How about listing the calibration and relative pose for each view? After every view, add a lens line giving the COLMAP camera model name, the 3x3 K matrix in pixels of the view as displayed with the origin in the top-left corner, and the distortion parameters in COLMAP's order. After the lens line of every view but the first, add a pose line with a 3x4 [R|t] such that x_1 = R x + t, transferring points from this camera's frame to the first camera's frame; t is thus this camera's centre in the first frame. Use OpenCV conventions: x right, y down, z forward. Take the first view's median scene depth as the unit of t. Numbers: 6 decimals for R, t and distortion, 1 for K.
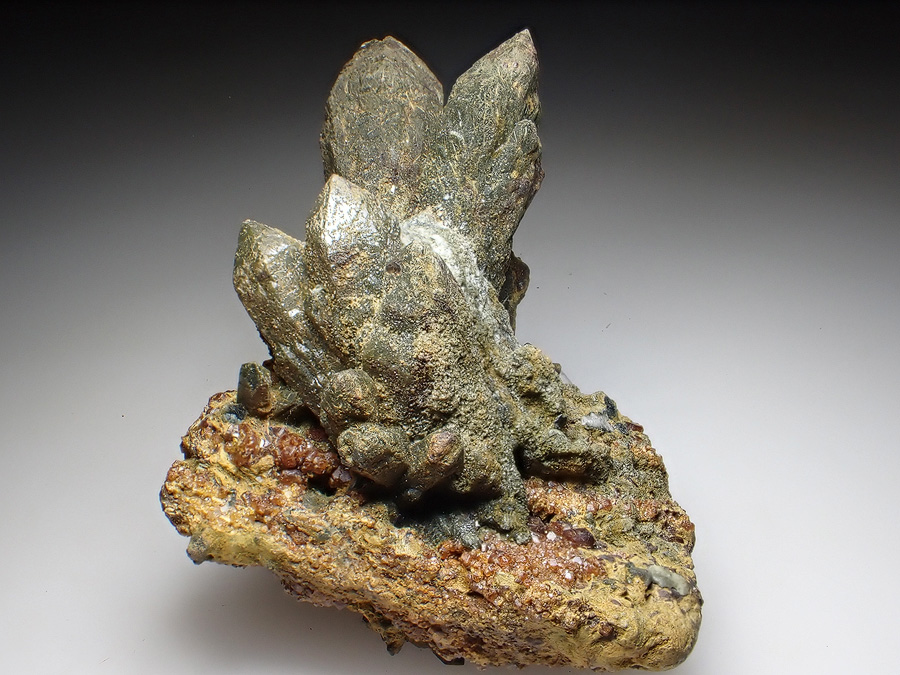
lens RADIAL K [[1185.6, 0, 449.8], [0, 1185.6, 338.1], [0, 0, 1]] dist [0.018794, 0.000000]
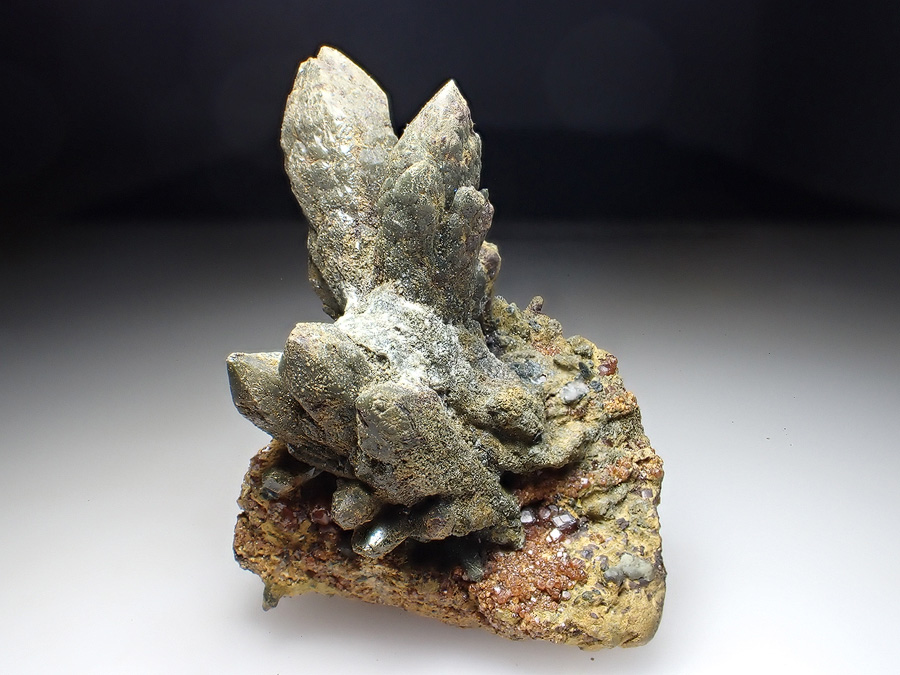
lens RADIAL K [[877.4, 0, 448.0], [0, 877.4, 334.3], [0, 0, 1]] dist [-0.005174, 0.000000]
pose [[0.979722, -0.144694, -0.138598, 0.150641], [0.194344, 0.854543, 0.481650, -0.485040], [0.048746, -0.498819, 0.865334, 0.310512]]
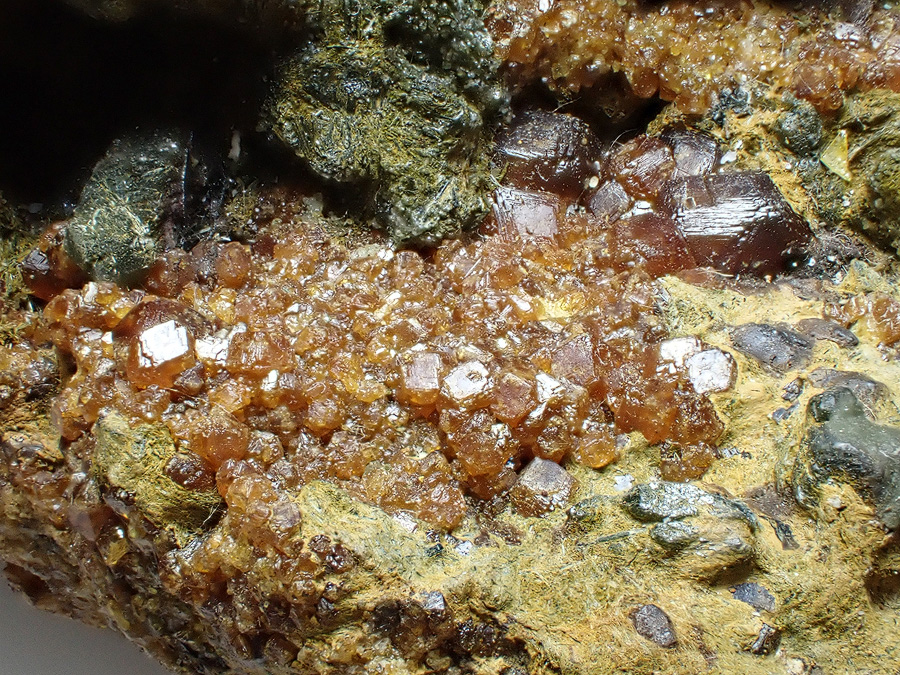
lens RADIAL K [[1887.9, 0, 450.0], [0, 1887.9, 337.4], [0, 0, 1]] dist [0.046736, 0.000000]
pose [[0.914387, 0.091603, -0.394341, 0.211566], [0.049340, 0.941588, 0.333133, 0.071449], [0.401823, -0.324069, 0.856457, 0.695701]]
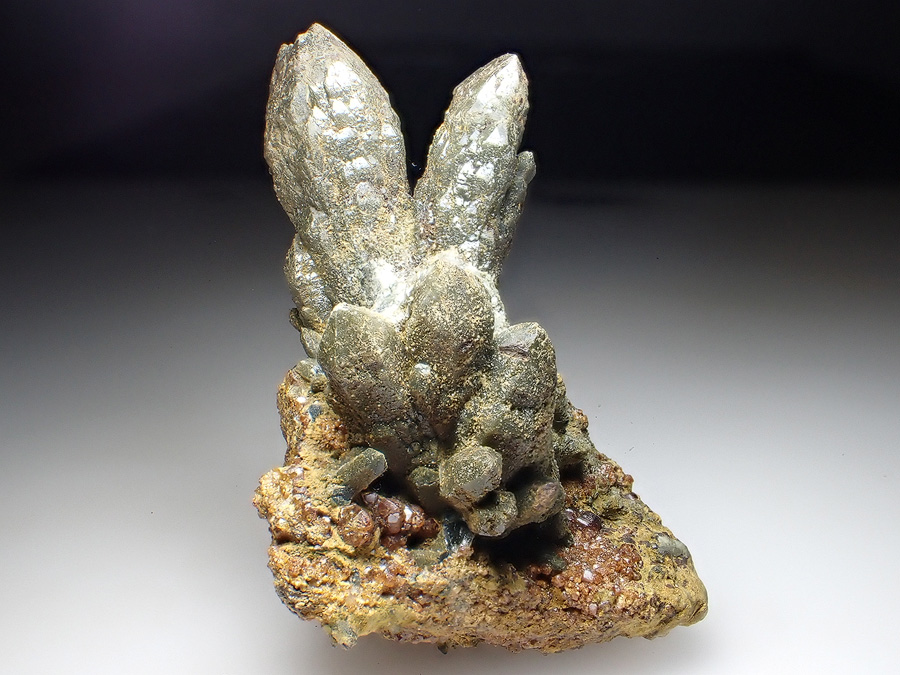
lens RADIAL K [[1185.6, 0, 449.0], [0, 1185.6, 336.0], [0, 0, 1]] dist [0.018794, 0.000000]
pose [[0.843785, -0.154400, 0.513992, -0.607126], [0.009872, 0.962026, 0.272780, -0.343828], [-0.536591, -0.225093, 0.813267, 0.167930]]
